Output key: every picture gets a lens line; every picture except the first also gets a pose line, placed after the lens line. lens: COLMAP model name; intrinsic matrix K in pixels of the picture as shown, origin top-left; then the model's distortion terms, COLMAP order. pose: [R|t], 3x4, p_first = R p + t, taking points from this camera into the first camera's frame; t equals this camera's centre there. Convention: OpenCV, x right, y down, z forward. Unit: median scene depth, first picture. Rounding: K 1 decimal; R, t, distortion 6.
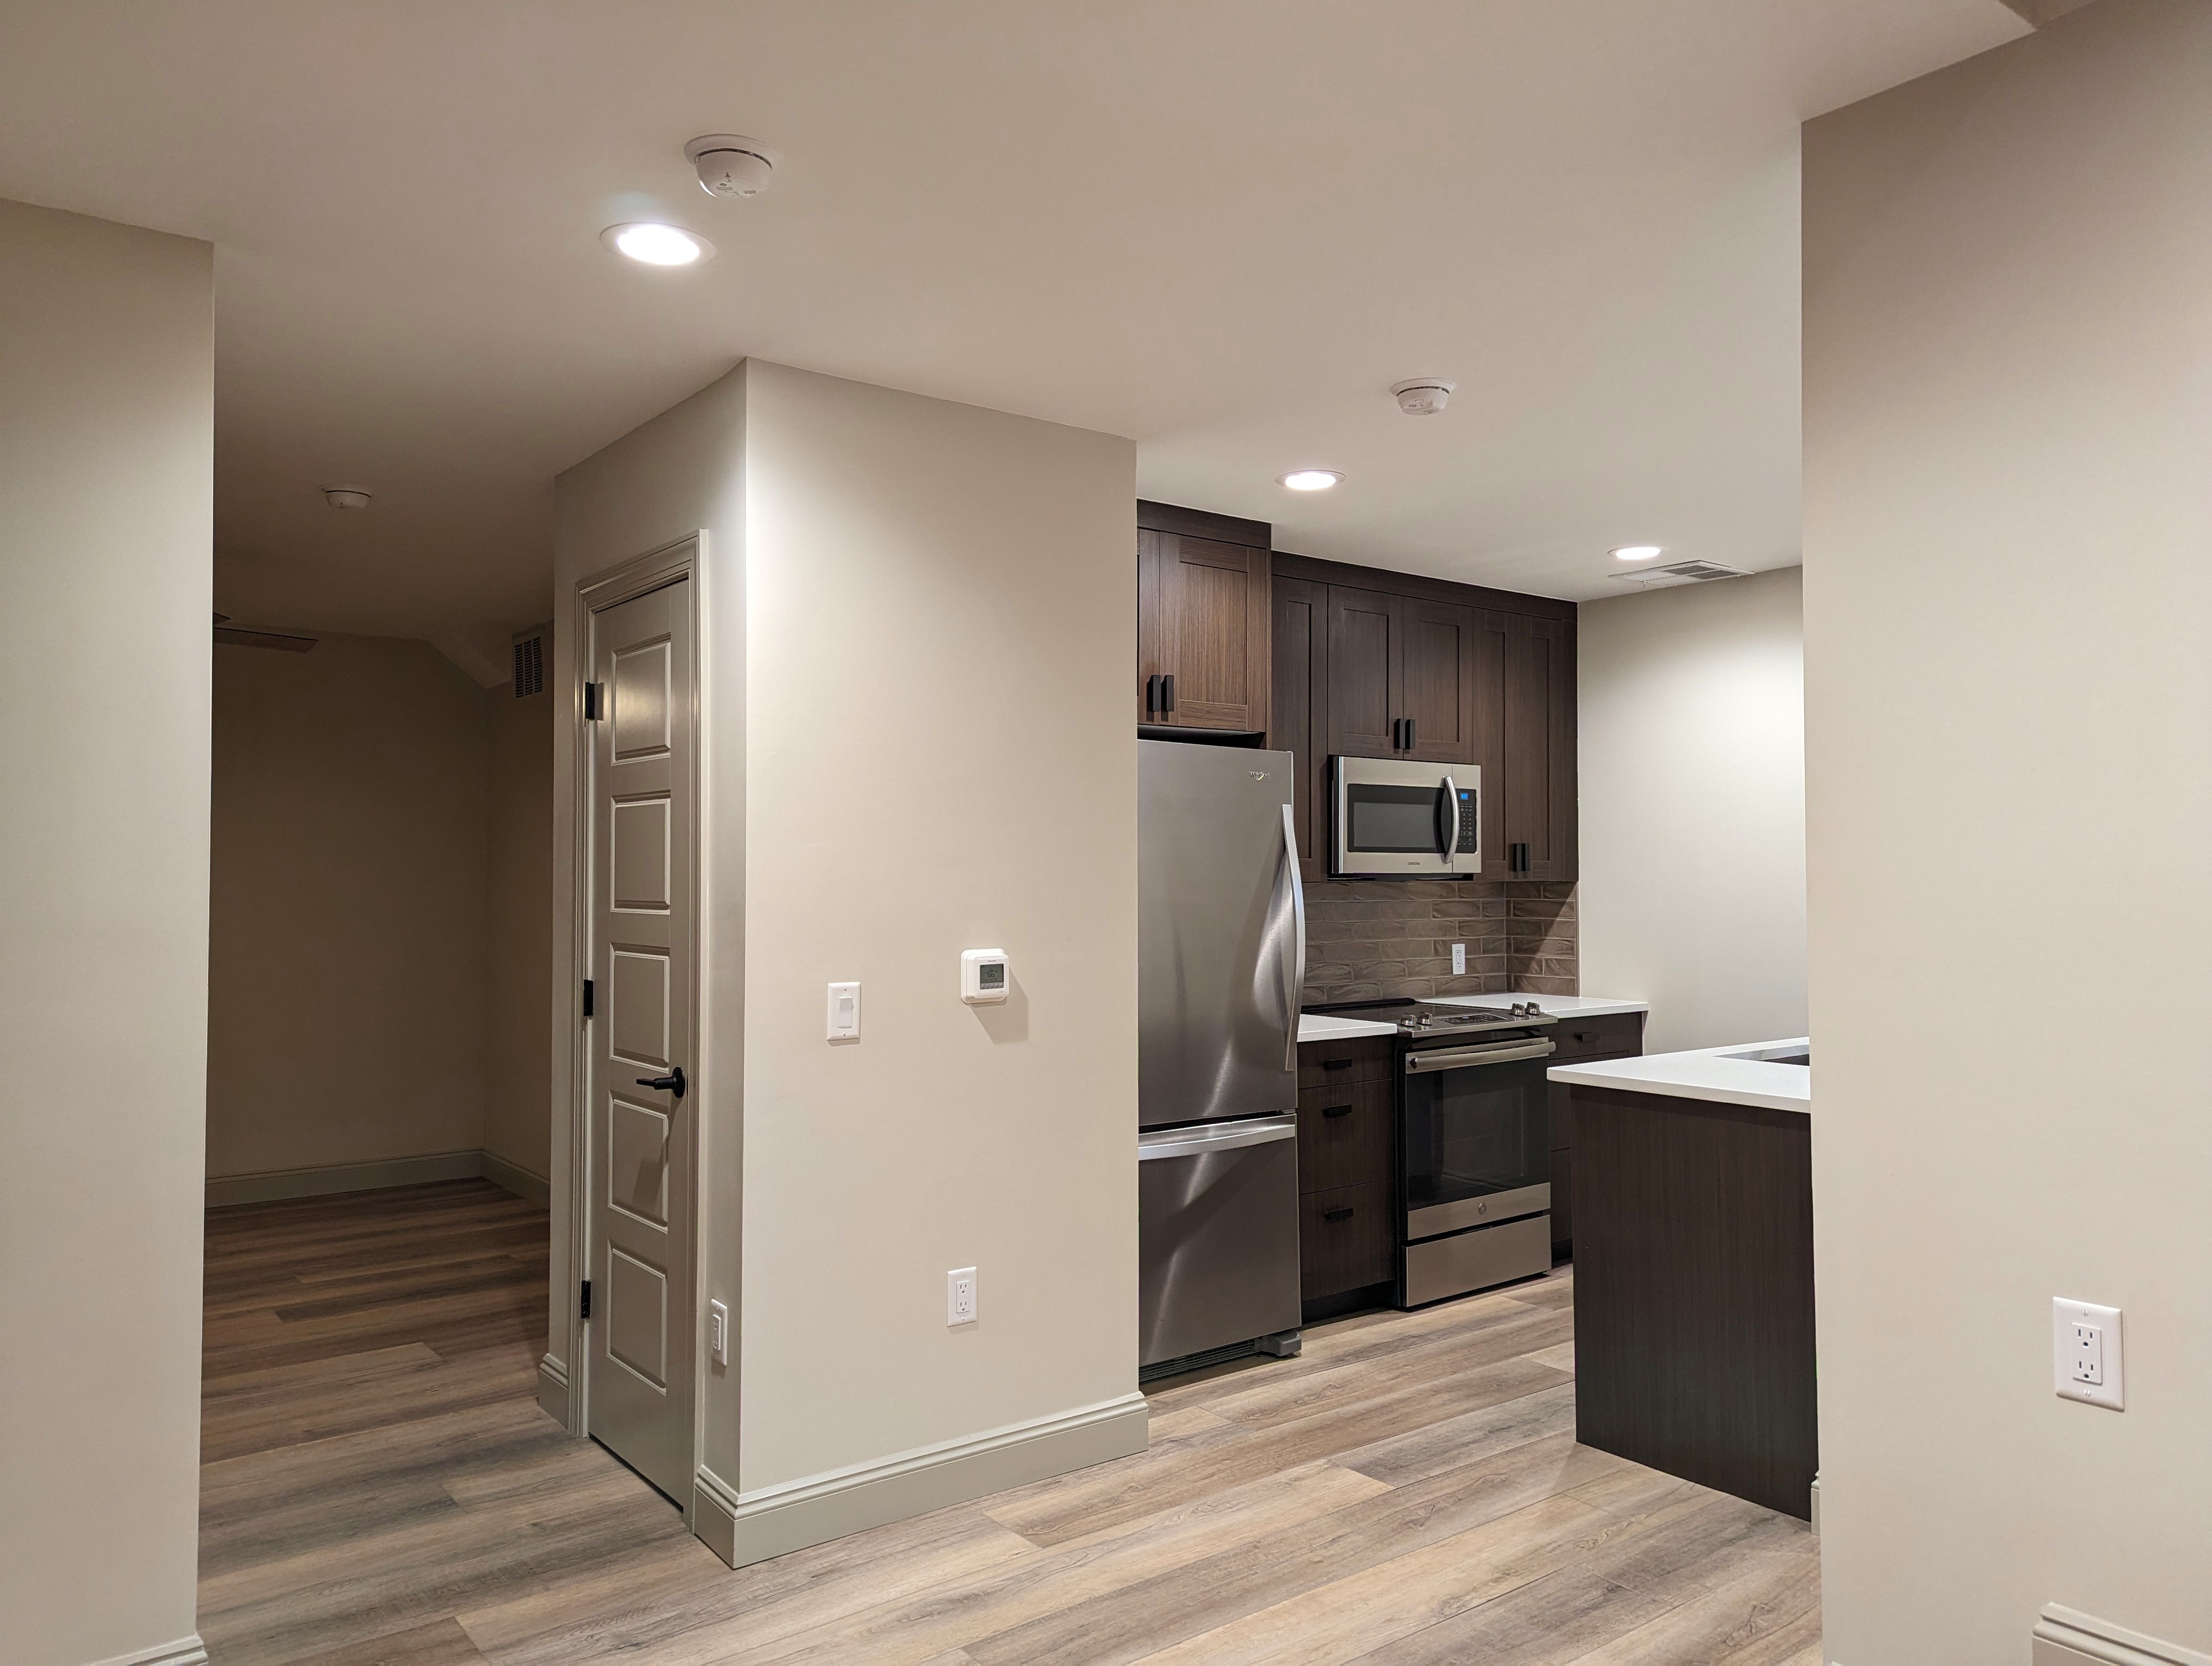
lens RADIAL K [[1553.6, 0, 1092.0], [0, 1553.6, 826.1], [0, 0, 1]] dist [0.068088, -0.064524]
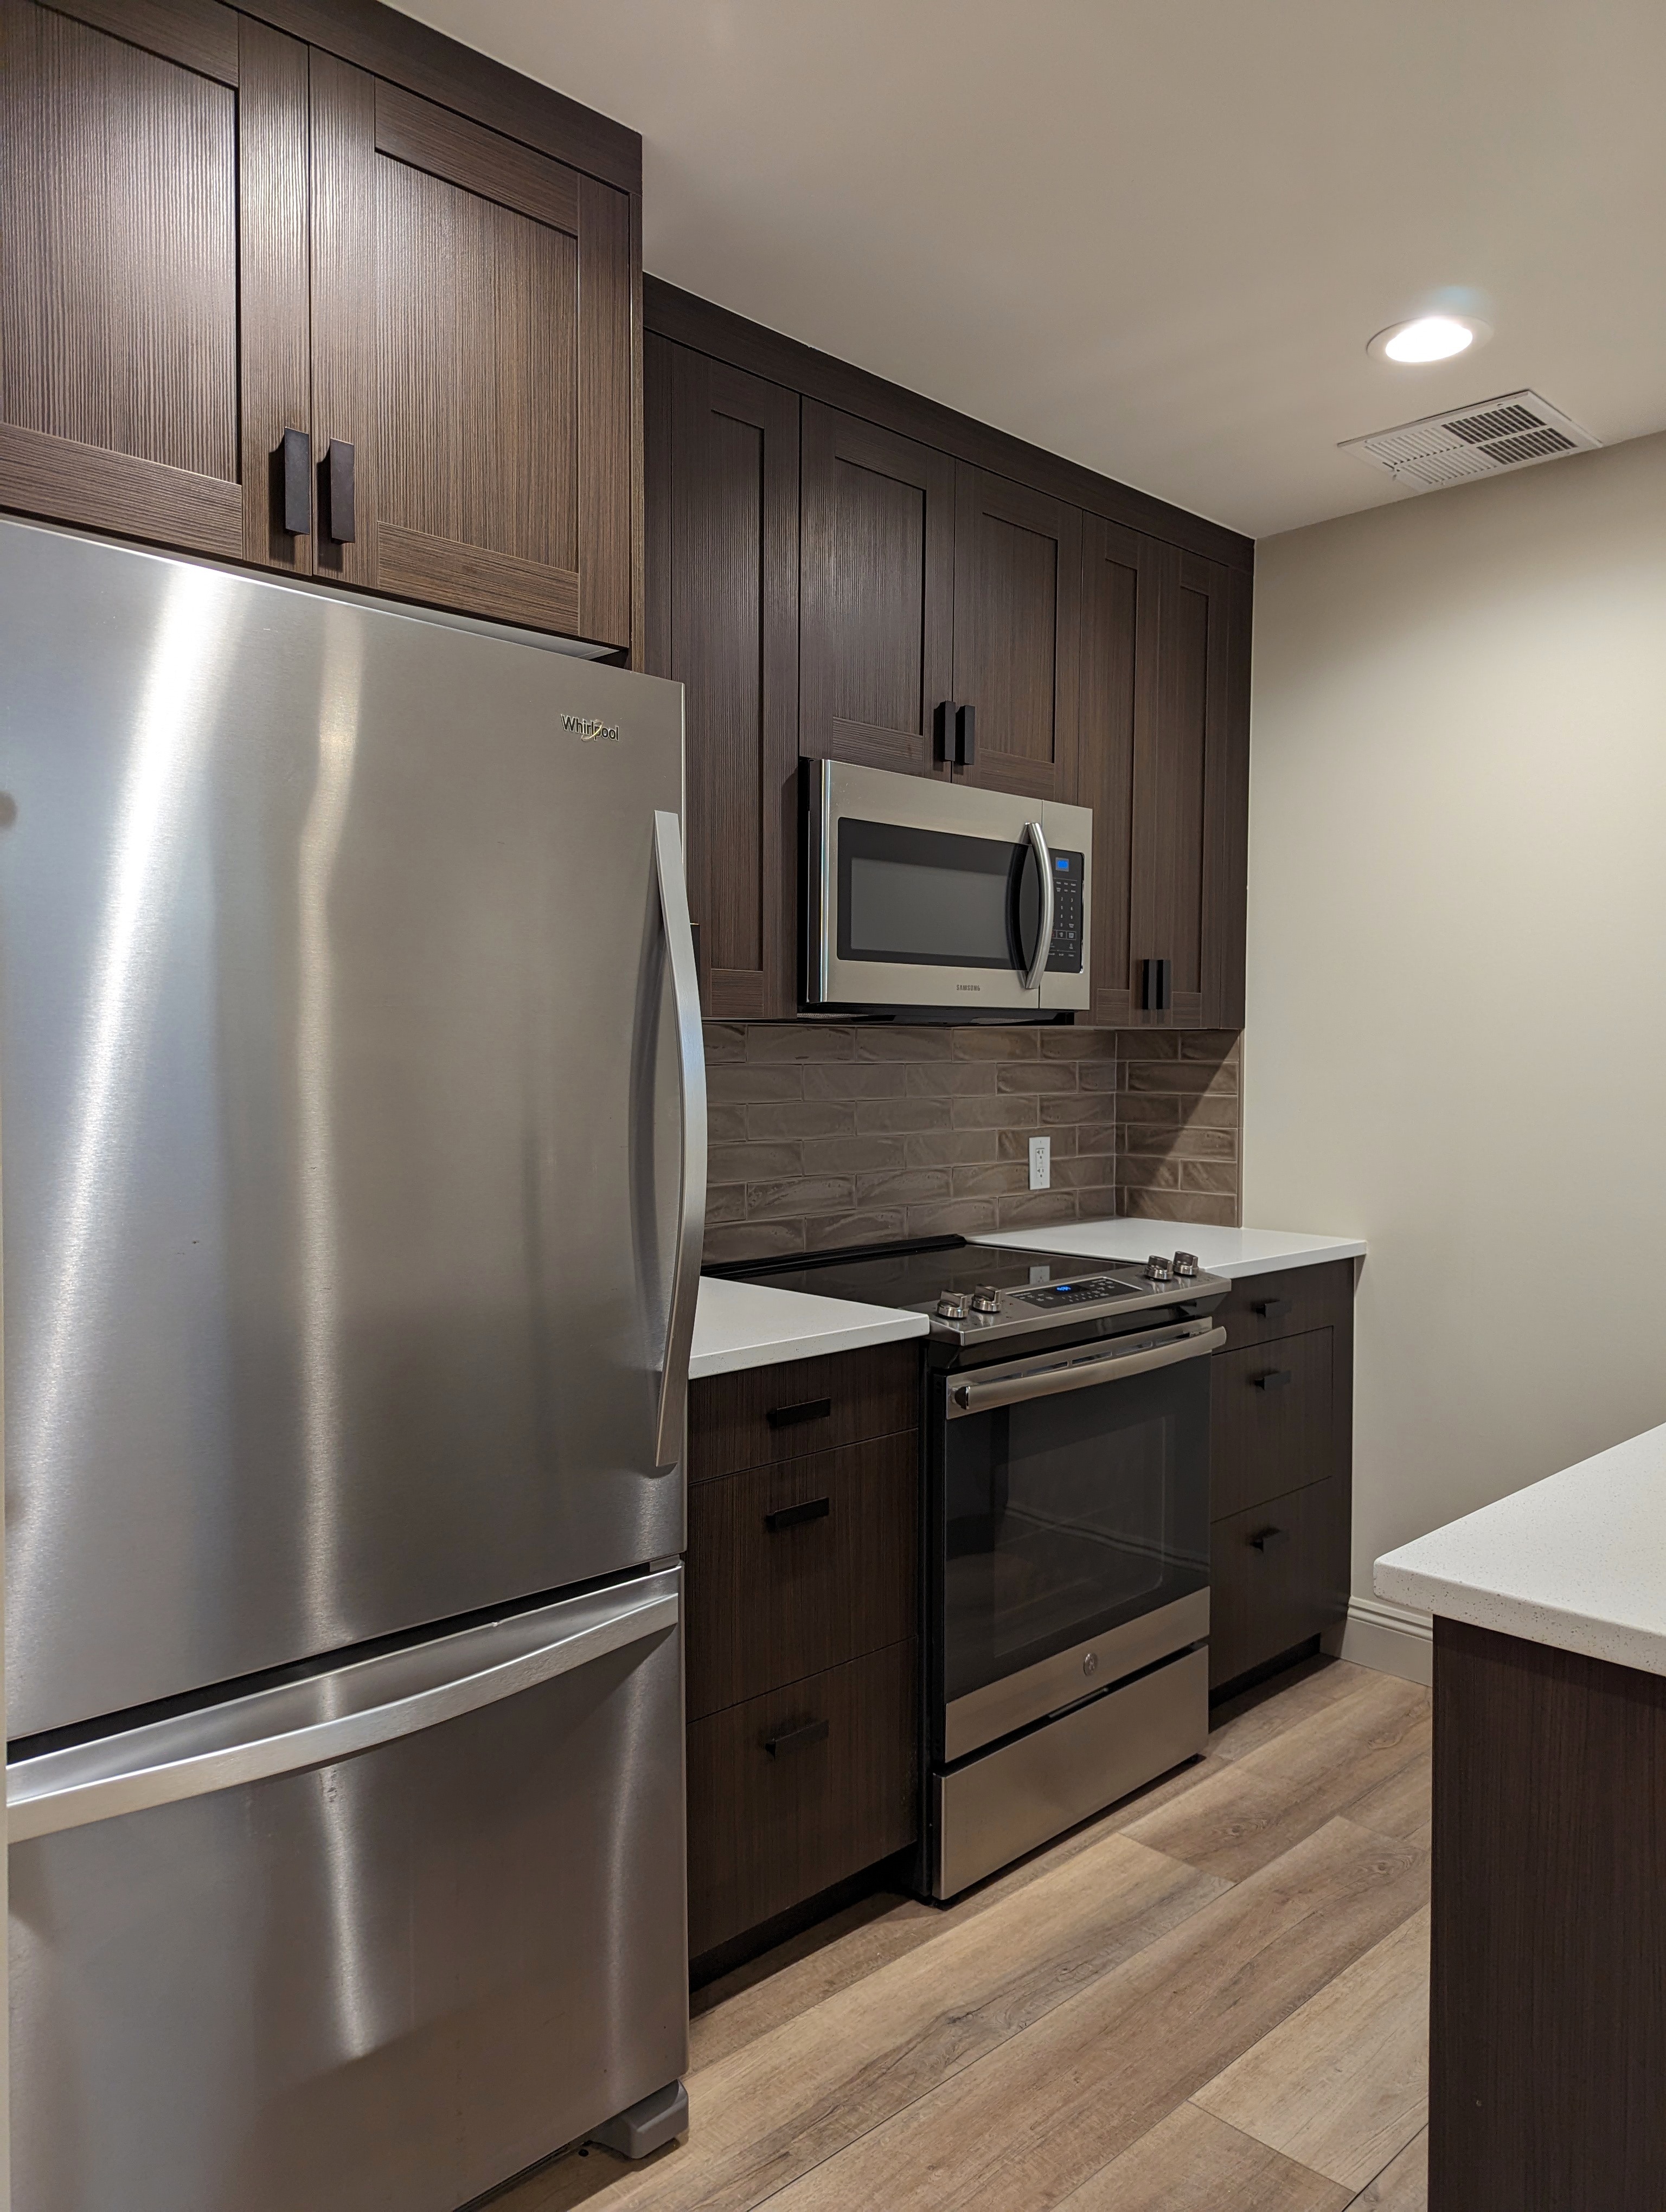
lens RADIAL K [[1553.6, 0, 831.4], [0, 1553.6, 1100.4], [0, 0, 1]] dist [0.068088, -0.064524]
pose [[0.992840, 0.000743, 0.119452, 0.101324], [-0.008317, 0.997984, 0.062917, 0.029669], [-0.119164, -0.063460, 0.990844, 0.499163]]
